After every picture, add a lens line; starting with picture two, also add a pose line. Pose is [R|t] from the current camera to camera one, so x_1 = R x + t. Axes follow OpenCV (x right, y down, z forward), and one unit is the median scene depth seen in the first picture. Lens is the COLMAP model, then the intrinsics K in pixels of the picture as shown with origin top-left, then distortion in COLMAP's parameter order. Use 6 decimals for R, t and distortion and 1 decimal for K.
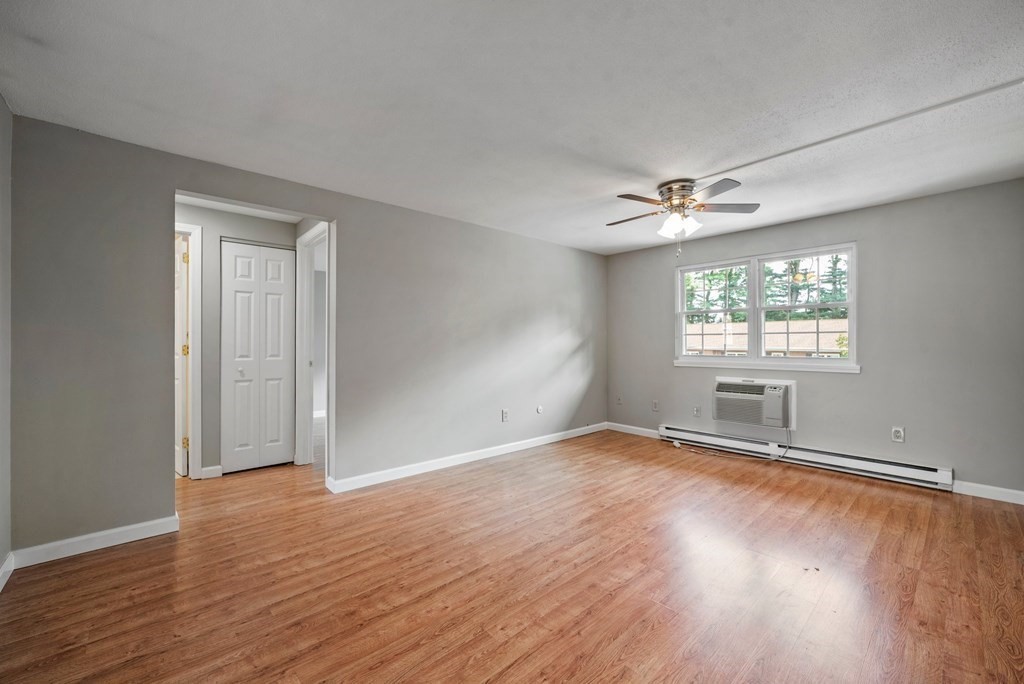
lens RADIAL K [[418.8, 0, 512.0], [0, 418.8, 342.0], [0, 0, 1]] dist [-0.010814, 0.006182]
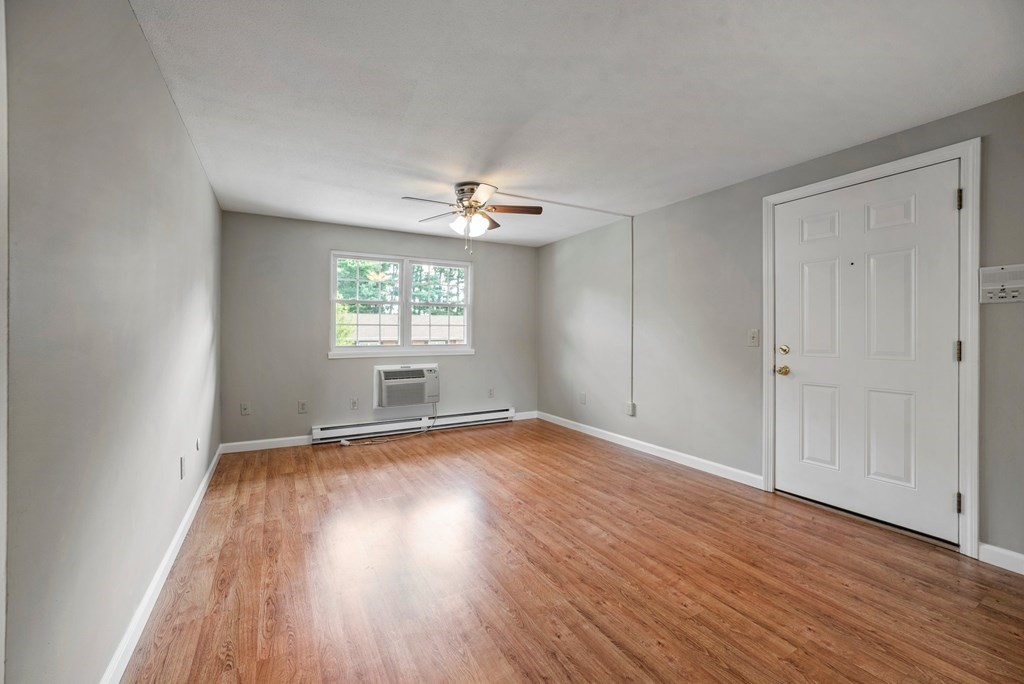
lens RADIAL K [[412.0, 0, 507.5], [0, 412.0, 338.3], [0, 0, 1]] dist [-0.011295, 0.006610]
pose [[0.216402, -0.010930, 0.976243, -0.609912], [-0.006428, 0.999900, 0.012620, -0.000450], [-0.976283, -0.009006, 0.216310, 0.660064]]
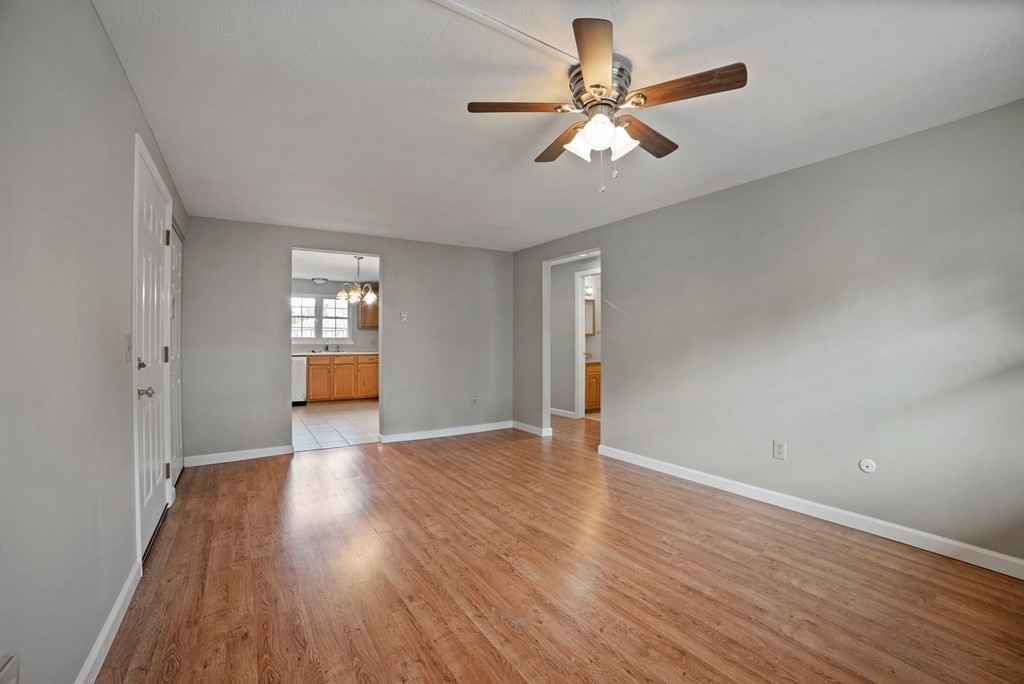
lens RADIAL K [[423.7, 0, 504.3], [0, 423.7, 340.6], [0, 0, 1]] dist [-0.066974, 0.000463]
pose [[-0.169534, -0.000344, -0.985524, 0.968552], [0.006016, 0.999981, -0.001384, 0.000166], [0.985506, -0.006164, -0.169528, 0.943749]]
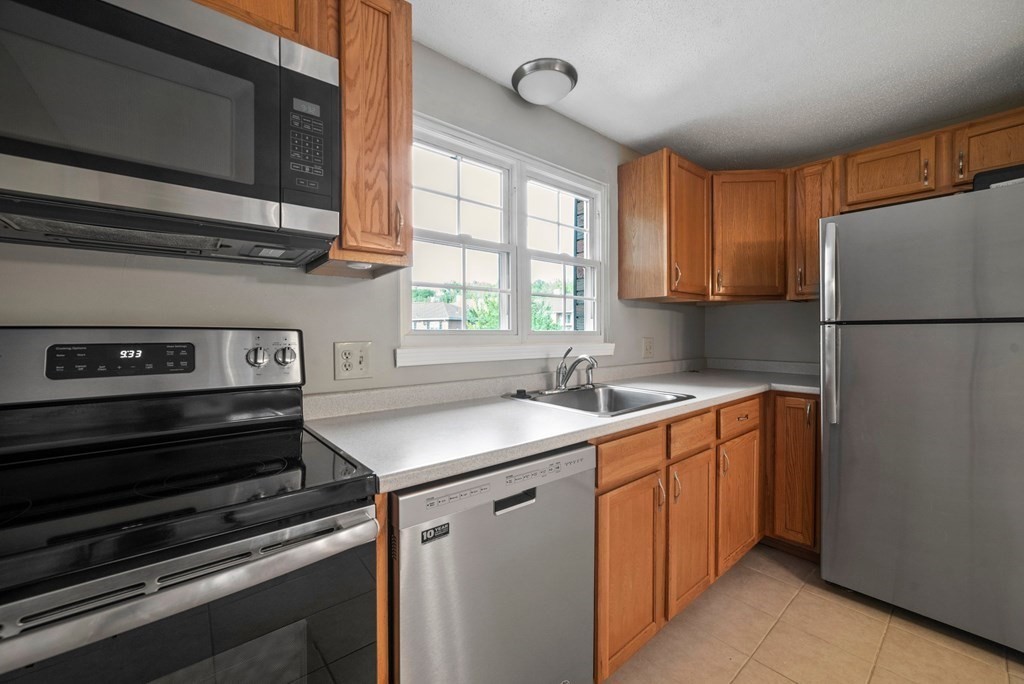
lens RADIAL K [[408.8, 0, 514.1], [0, 408.8, 333.5], [0, 0, 1]] dist [-0.010158, 0.000392]
pose [[-0.021698, 0.005389, -0.999750, -0.738974], [0.008929, 0.999947, 0.005196, -0.029537], [0.999725, -0.008814, -0.021745, -0.599639]]
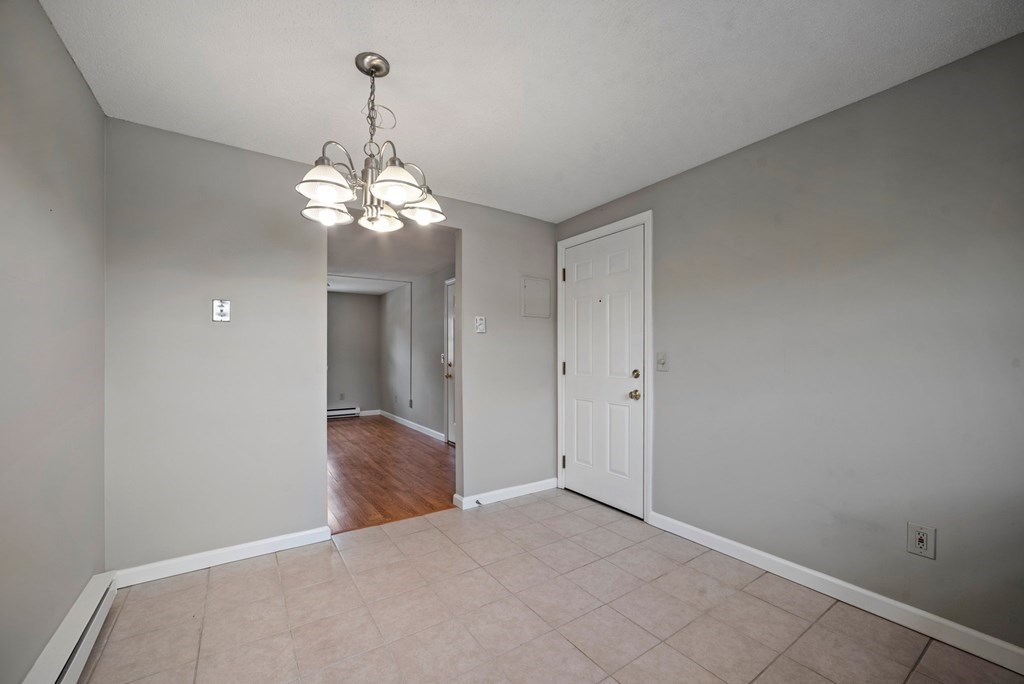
lens RADIAL K [[409.7, 0, 512.6], [0, 409.7, 361.3], [0, 0, 1]] dist [-0.012163, 0.000031]
pose [[0.148113, -0.009779, 0.988922, -1.213543], [-0.011594, 0.999865, 0.011624, -0.002986], [-0.988902, -0.013187, 0.147980, -0.255276]]
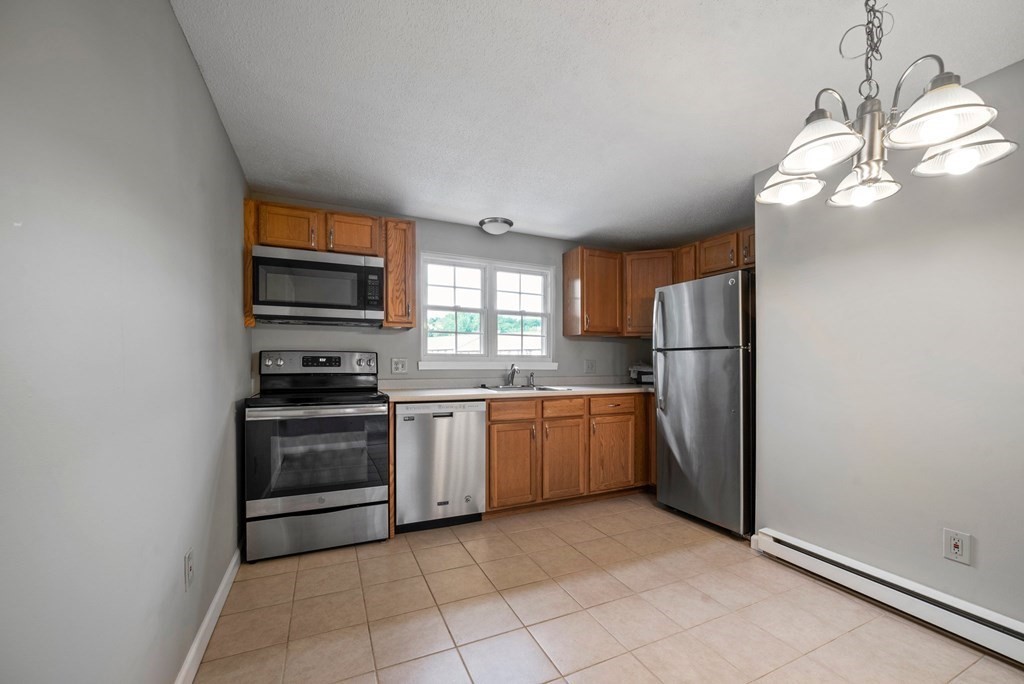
lens RADIAL K [[409.7, 0, 512.6], [0, 409.7, 361.3], [0, 0, 1]] dist [-0.012163, 0.000031]
pose [[-0.288274, 0.000224, -0.957548, -0.271885], [0.002536, 0.999997, -0.000530, -0.010052], [0.957545, -0.002581, -0.288274, -0.212752]]
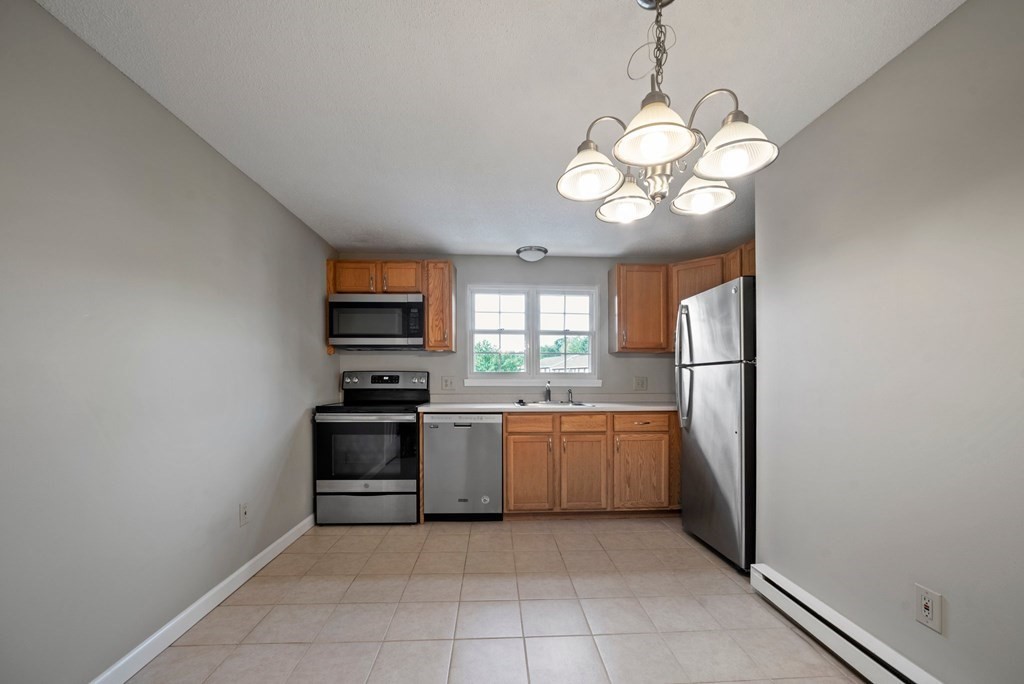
lens RADIAL K [[409.6, 0, 513.1], [0, 409.6, 380.9], [0, 0, 1]] dist [-0.017129, 0.000075]
pose [[-0.628231, 0.005270, -0.778009, -0.351069], [0.006034, 0.999980, 0.001902, -0.007041], [0.778003, -0.003499, -0.628251, 0.129241]]
